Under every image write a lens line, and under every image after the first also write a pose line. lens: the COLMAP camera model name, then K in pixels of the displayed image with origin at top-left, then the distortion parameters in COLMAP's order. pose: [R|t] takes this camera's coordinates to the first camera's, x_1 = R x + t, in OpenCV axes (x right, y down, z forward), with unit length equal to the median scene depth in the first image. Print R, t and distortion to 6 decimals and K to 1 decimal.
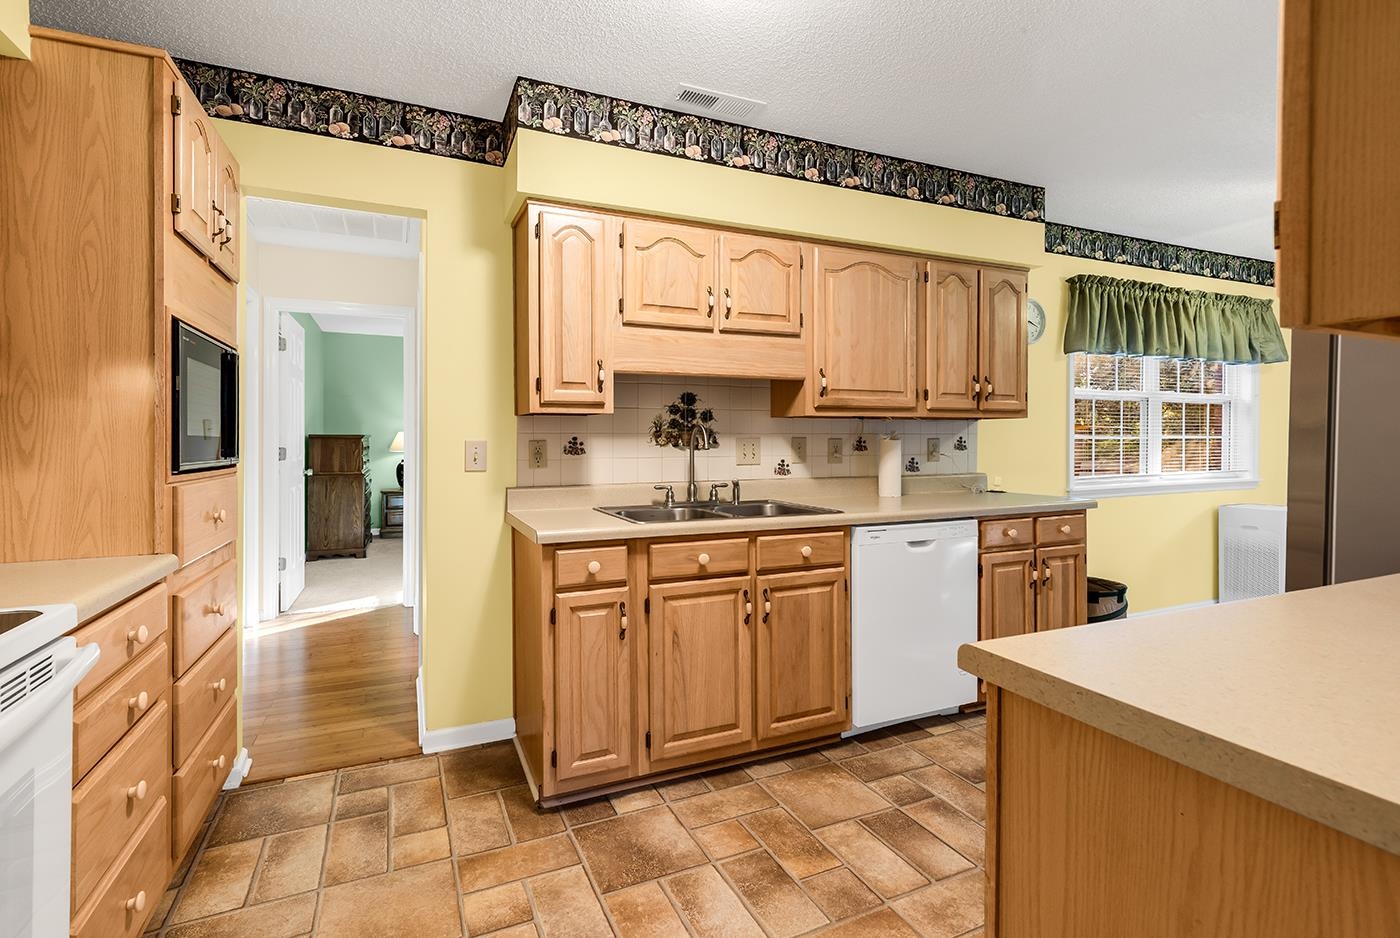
lens RADIAL K [[653.0, 0, 695.8], [0, 653.0, 439.9], [0, 0, 1]] dist [0.003802, -0.001244]
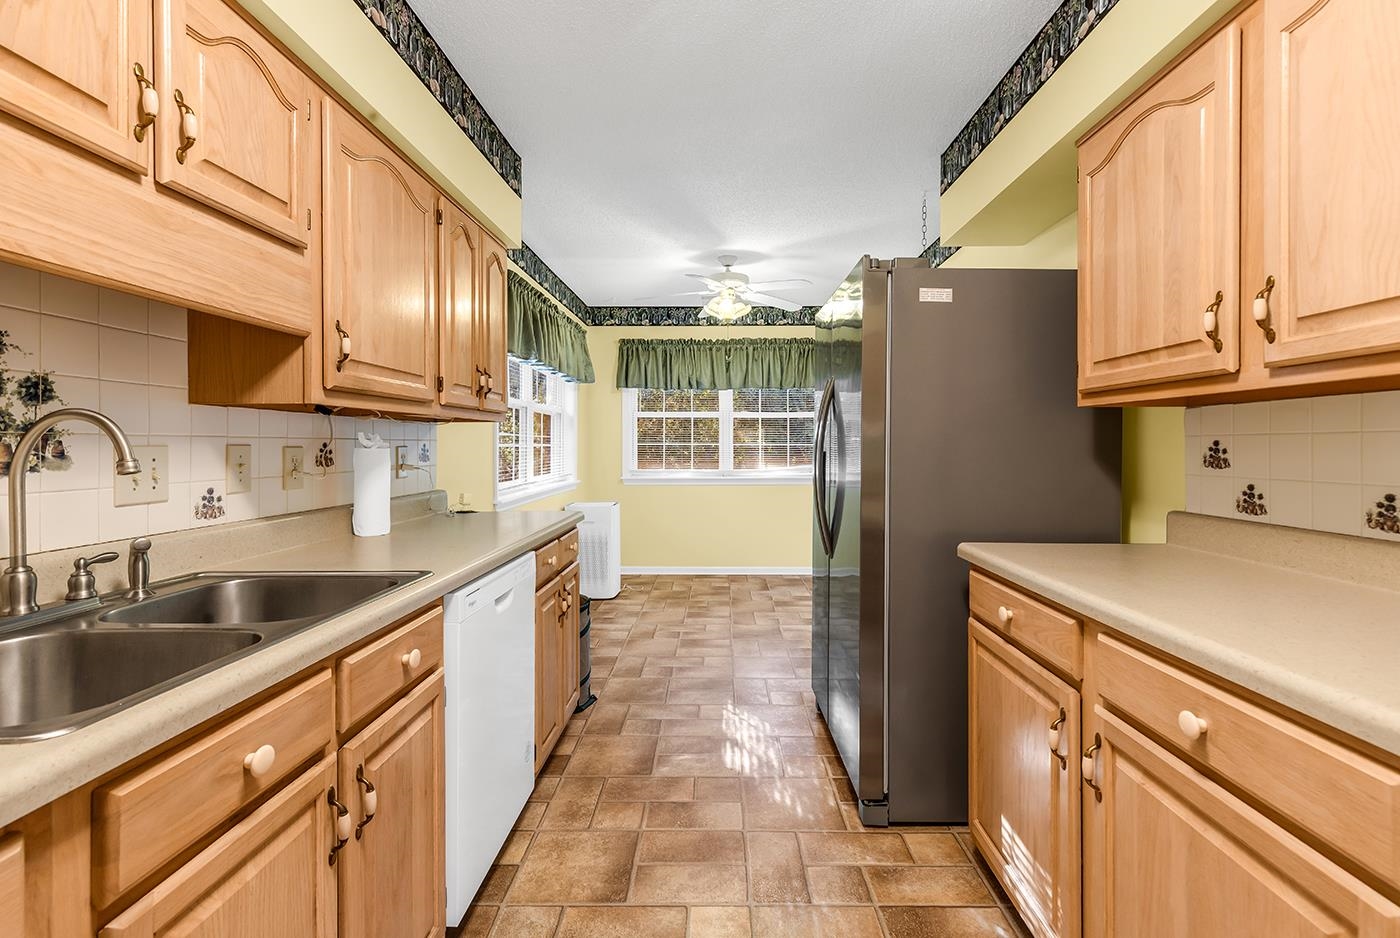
lens RADIAL K [[653.0, 0, 695.7], [0, 653.0, 445.7], [0, 0, 1]] dist [0.003802, -0.001244]
pose [[0.435977, -0.002228, 0.899955, -0.192568], [0.008801, 0.999960, -0.001789, 0.001963], [-0.899915, 0.008700, 0.435979, 0.531438]]
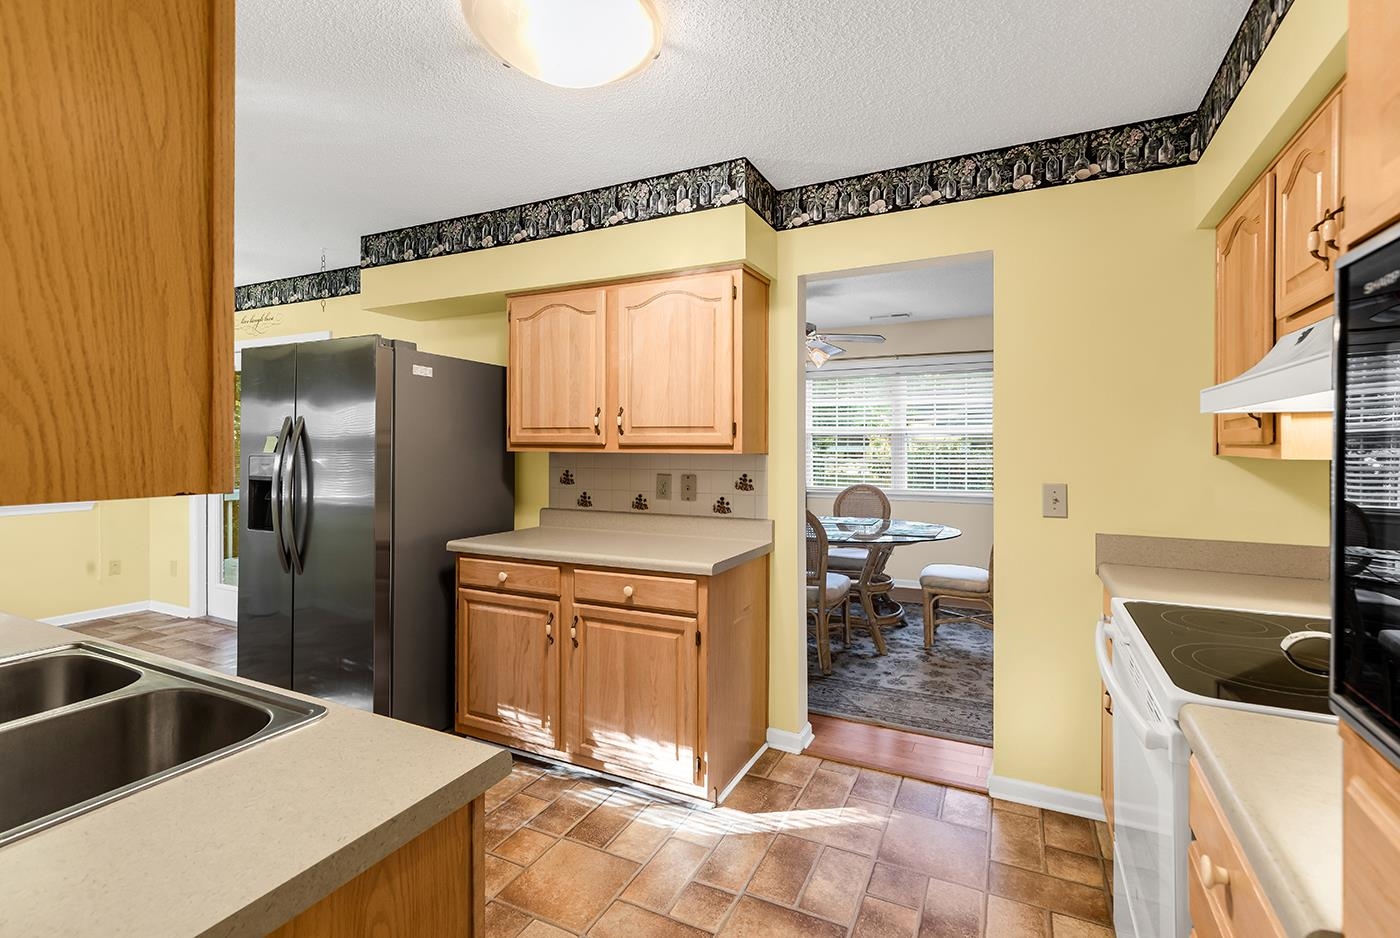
lens RADIAL K [[653.0, 0, 734.5], [0, 653.0, 450.2], [0, 0, 1]] dist [0.003802, -0.001244]
pose [[-0.656641, -0.010085, 0.754136, -0.546314], [0.001277, 0.999894, 0.014483, -0.056185], [-0.754203, 0.010473, -0.656558, 0.934487]]
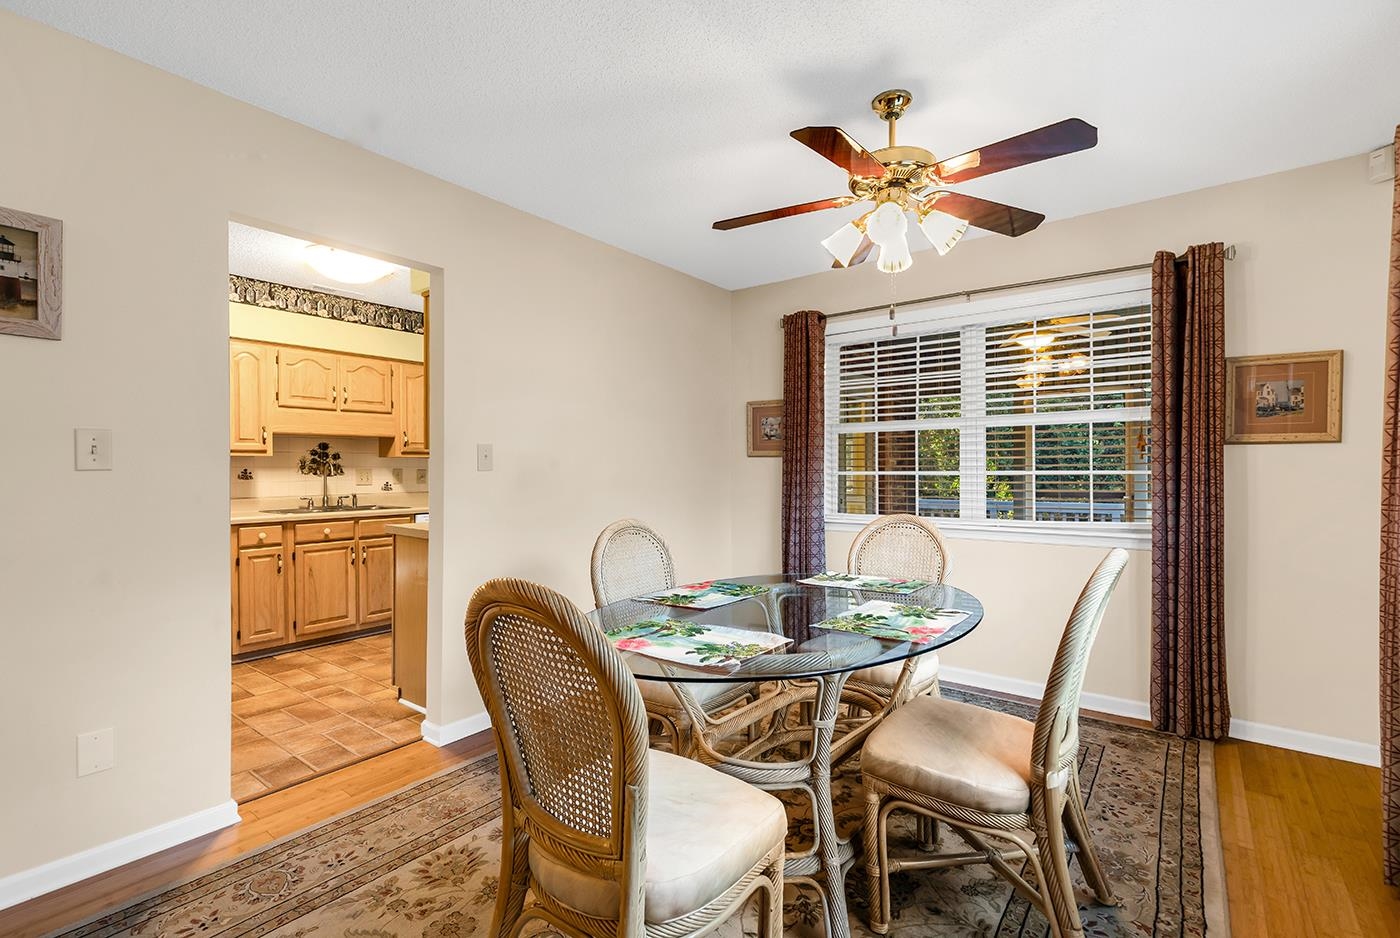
lens RADIAL K [[653.0, 0, 670.7], [0, 653.0, 473.3], [0, 0, 1]] dist [0.003802, -0.001244]
pose [[0.910159, -0.005314, 0.414225, 0.122118], [0.003658, 0.999982, 0.004790, 0.002503], [-0.414243, -0.002844, 0.910162, -1.064622]]
